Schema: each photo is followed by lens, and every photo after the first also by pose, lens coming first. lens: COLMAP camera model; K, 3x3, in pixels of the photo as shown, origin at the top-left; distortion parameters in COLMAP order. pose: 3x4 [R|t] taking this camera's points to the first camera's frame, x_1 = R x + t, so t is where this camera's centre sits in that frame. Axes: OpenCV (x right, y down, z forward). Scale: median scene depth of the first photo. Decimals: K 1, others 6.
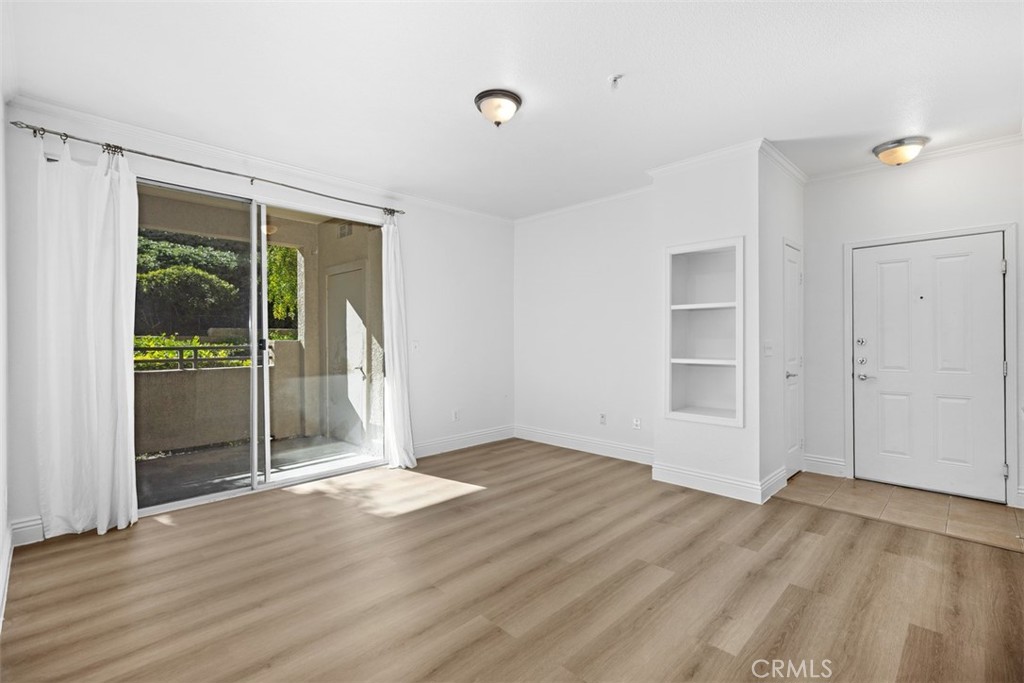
lens RADIAL K [[462.0, 0, 514.7], [0, 462.0, 338.8], [0, 0, 1]] dist [0.003720, 0.000186]
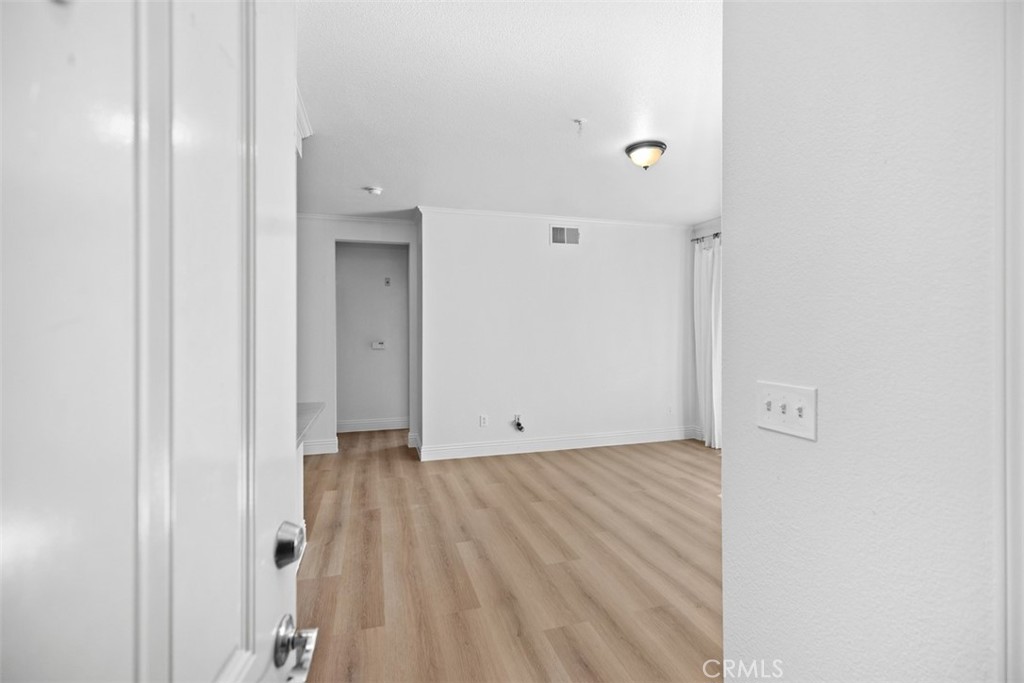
lens RADIAL K [[462.6, 0, 510.6], [0, 462.6, 334.6], [0, 0, 1]] dist [0.001426, 0.000123]
pose [[-0.479641, 0.006407, -0.877442, 0.967407], [0.003055, 0.999979, 0.005632, -0.035742], [0.877460, 0.000021, -0.479650, 1.039254]]
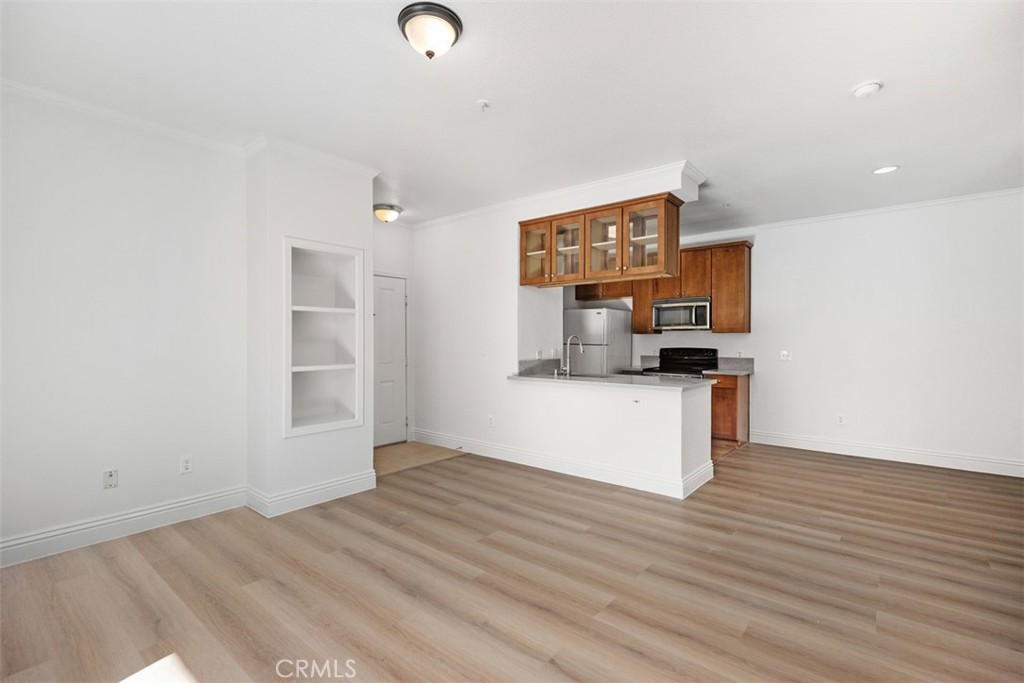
lens RADIAL K [[461.5, 0, 512.0], [0, 461.5, 341.5], [0, 0, 1]] dist [0.002993, 0.000261]
pose [[-0.091430, 0.001248, 0.995811, -0.645673], [0.000876, 0.999999, -0.001172, -0.003634], [-0.995811, 0.000765, -0.091431, 0.770504]]
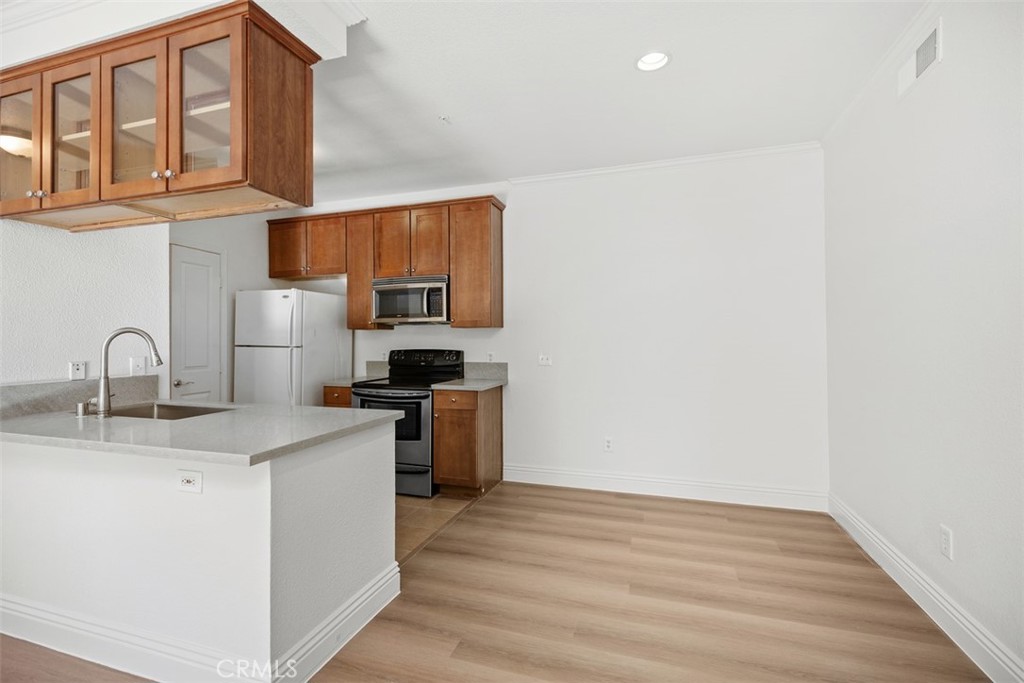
lens RADIAL K [[457.1, 0, 511.3], [0, 457.1, 334.1], [0, 0, 1]] dist [0.000406, -0.000050]
pose [[-0.450195, 0.015012, 0.892804, -0.124259], [0.008296, 0.999886, -0.012630, -0.004435], [-0.892892, 0.001721, -0.450268, 0.268011]]
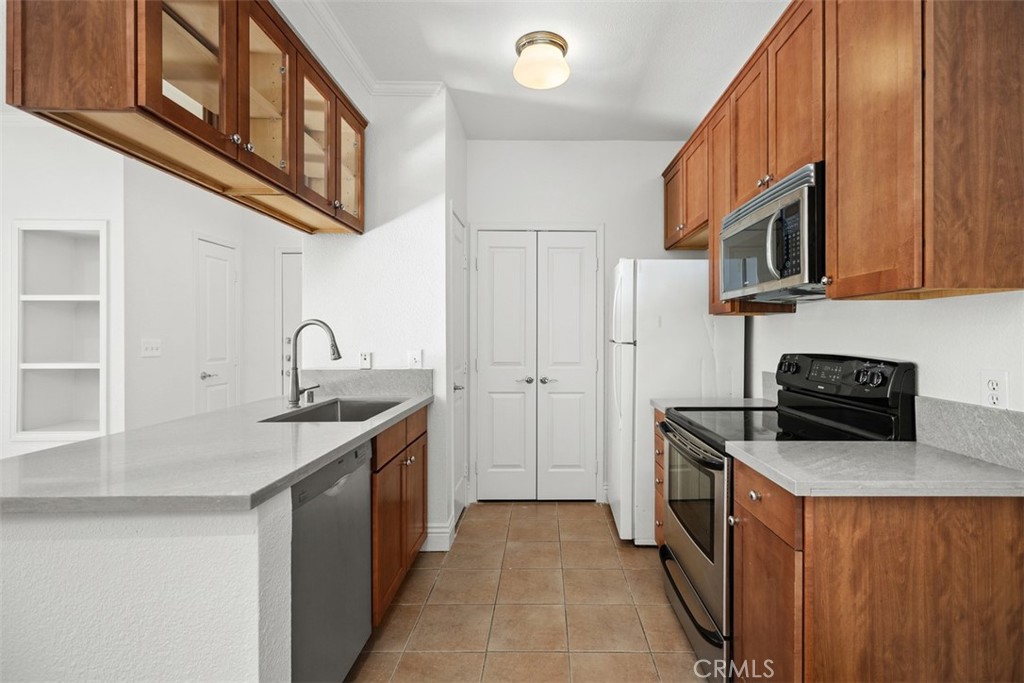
lens RADIAL K [[469.8, 0, 551.6], [0, 469.8, 336.3], [0, 0, 1]] dist [0.003020, 0.000322]
pose [[0.696327, 0.000746, 0.717724, 0.469196], [0.001248, 0.999997, -0.002250, -0.001553], [-0.717723, 0.002463, 0.696324, -0.237612]]
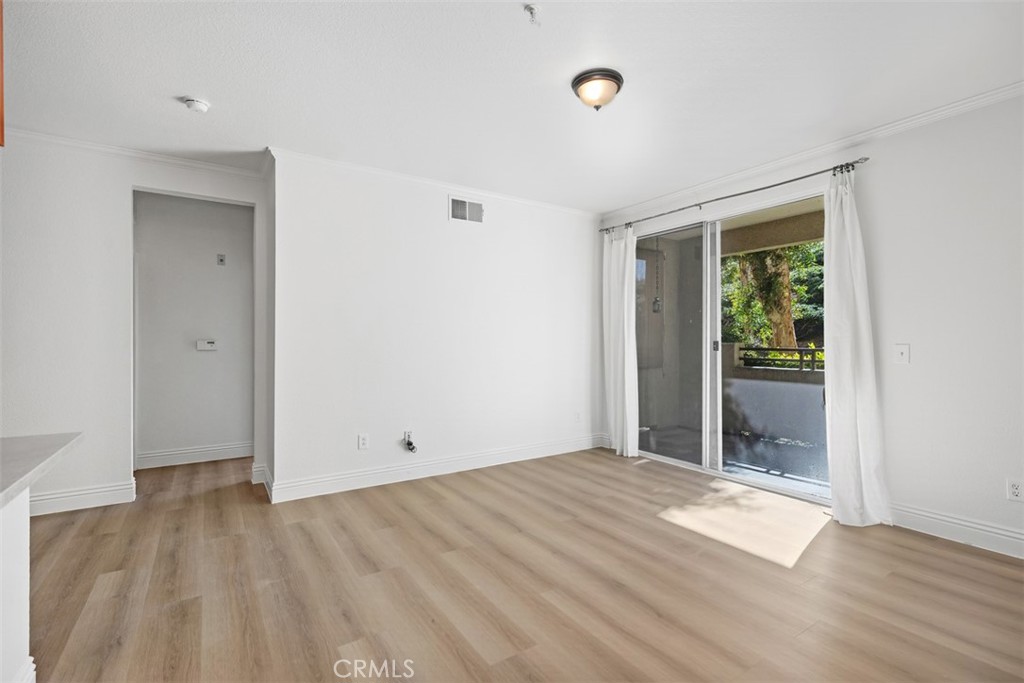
lens RADIAL K [[466.8, 0, 514.9], [0, 466.8, 341.4], [0, 0, 1]] dist [0.003913, 0.000332]
pose [[-0.203447, 0.002246, -0.979083, 0.750109], [-0.002340, 0.999993, 0.002780, -0.000620], [0.979083, 0.002857, -0.203441, 0.845937]]
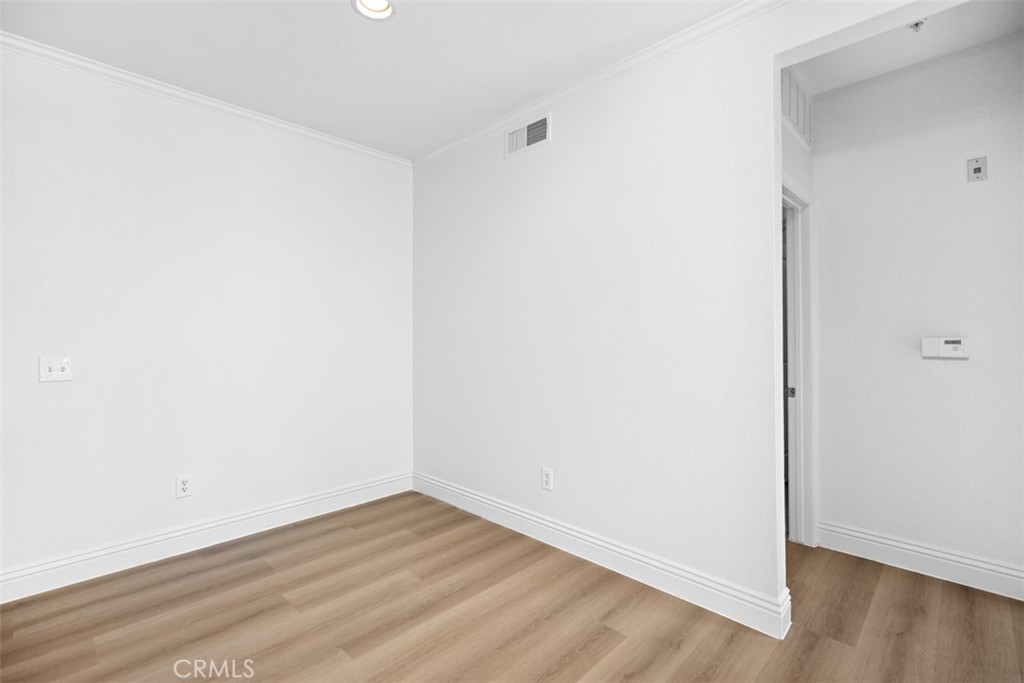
lens RADIAL K [[463.3, 0, 509.9], [0, 463.3, 329.7], [0, 0, 1]] dist [0.003431, 0.000435]
pose [[-0.999987, 0.003031, -0.004194, 0.219174], [0.003074, 0.999942, -0.010354, -0.004005], [0.004162, -0.010366, -0.999938, 0.351018]]
